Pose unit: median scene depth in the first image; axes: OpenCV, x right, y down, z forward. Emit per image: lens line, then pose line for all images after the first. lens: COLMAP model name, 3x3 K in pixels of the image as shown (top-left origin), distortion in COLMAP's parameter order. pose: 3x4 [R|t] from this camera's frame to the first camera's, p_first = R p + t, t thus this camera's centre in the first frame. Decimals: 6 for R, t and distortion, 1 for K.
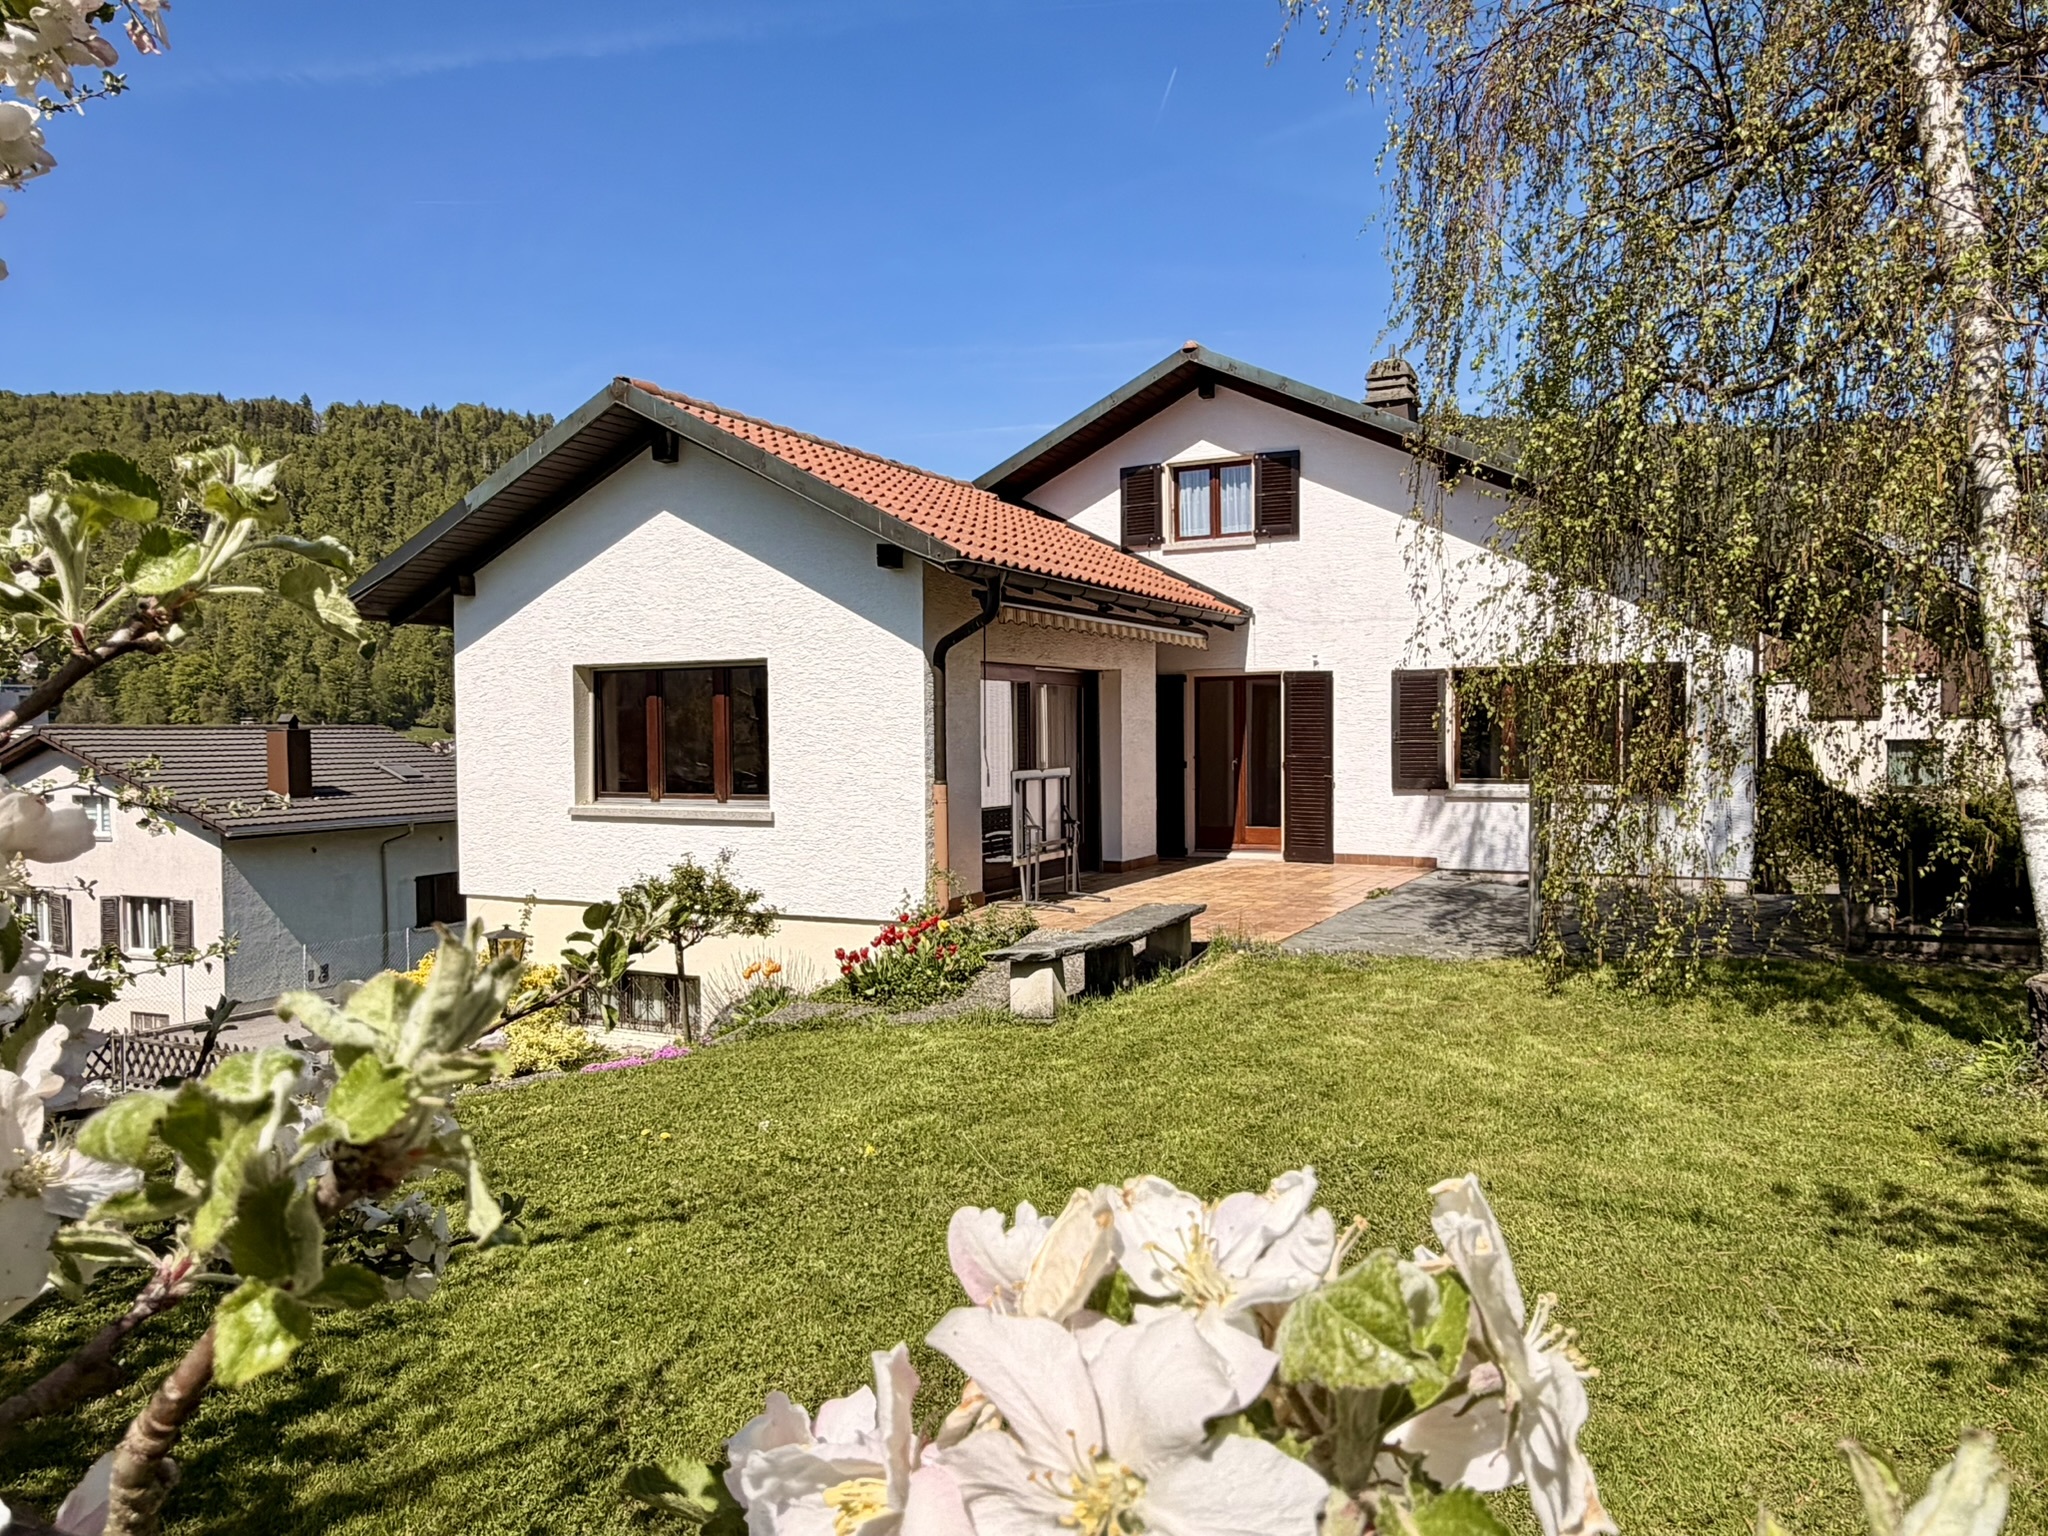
lens RADIAL K [[1435.5, 0, 1024.0], [0, 1435.5, 768.0], [0, 0, 1]] dist [-0.001187, 0.001359]
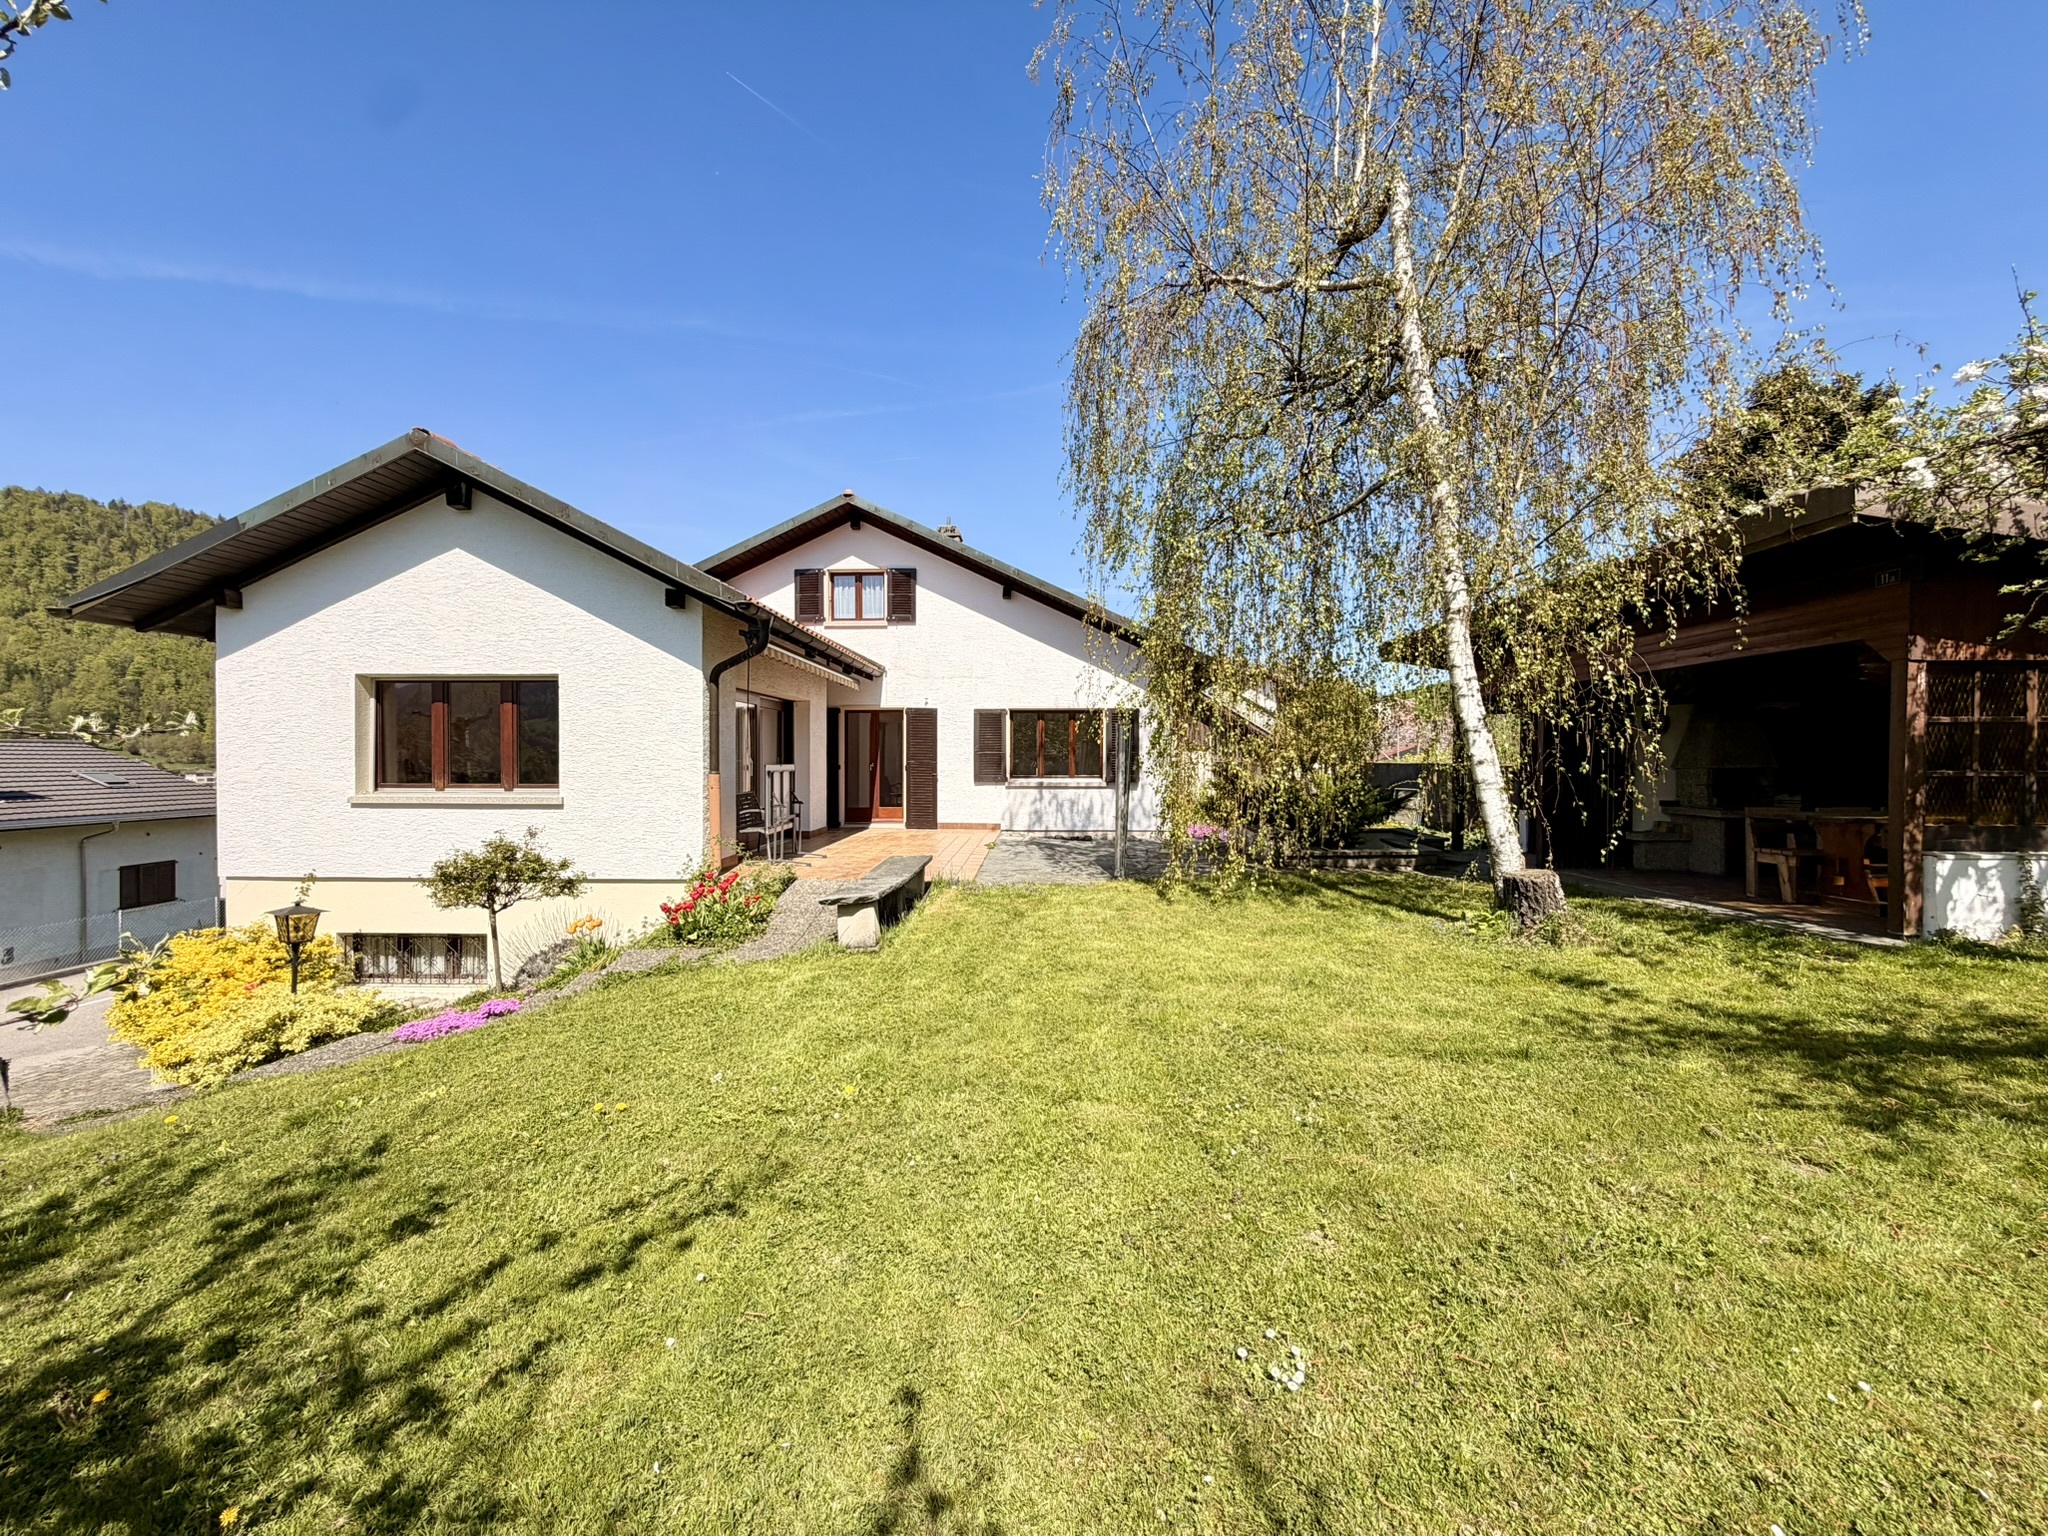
lens RADIAL K [[814.6, 0, 1019.2], [0, 814.6, 764.4], [0, 0, 1]] dist [-0.002441, 0.000574]
pose [[0.901328, 0.006478, 0.433090, -0.117358], [0.002456, 0.999796, -0.020067, 0.016508], [-0.433131, 0.019151, 0.901127, 0.179539]]
